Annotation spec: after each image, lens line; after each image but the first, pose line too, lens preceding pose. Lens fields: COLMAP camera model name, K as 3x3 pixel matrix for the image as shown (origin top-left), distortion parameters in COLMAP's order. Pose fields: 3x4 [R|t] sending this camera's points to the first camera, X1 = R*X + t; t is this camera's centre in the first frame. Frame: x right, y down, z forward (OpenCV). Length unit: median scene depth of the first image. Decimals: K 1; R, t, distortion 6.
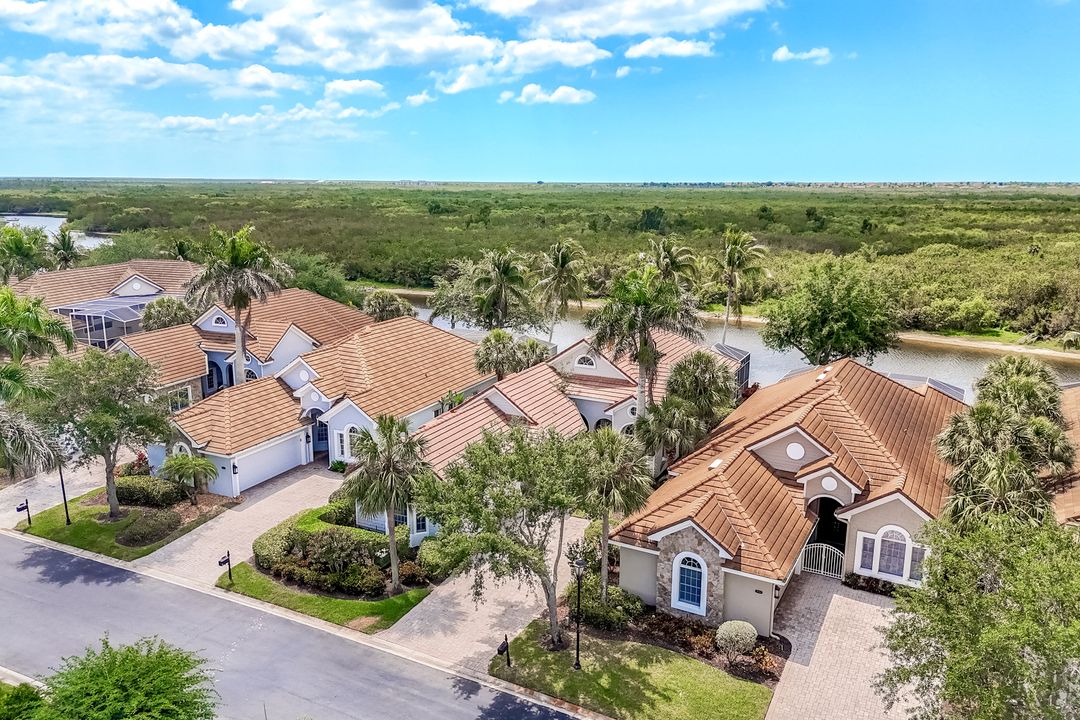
lens RADIAL K [[790.3, 0, 540.0], [0, 790.3, 360.0], [0, 0, 1]] dist [0.083411, -0.082613]
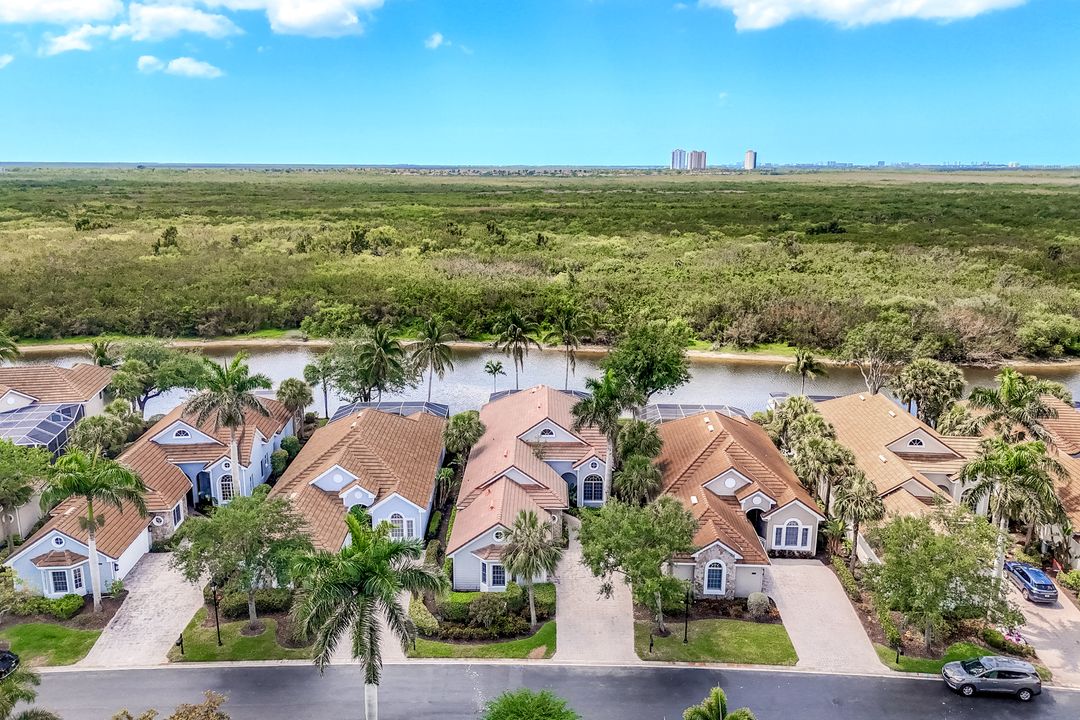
lens RADIAL K [[790.3, 0, 540.0], [0, 790.3, 360.0], [0, 0, 1]] dist [0.083411, -0.082613]
pose [[0.894973, -0.107754, 0.432912, -0.573111], [0.098159, 0.994174, 0.044528, -0.199997], [-0.435188, 0.002643, 0.900336, -0.246273]]
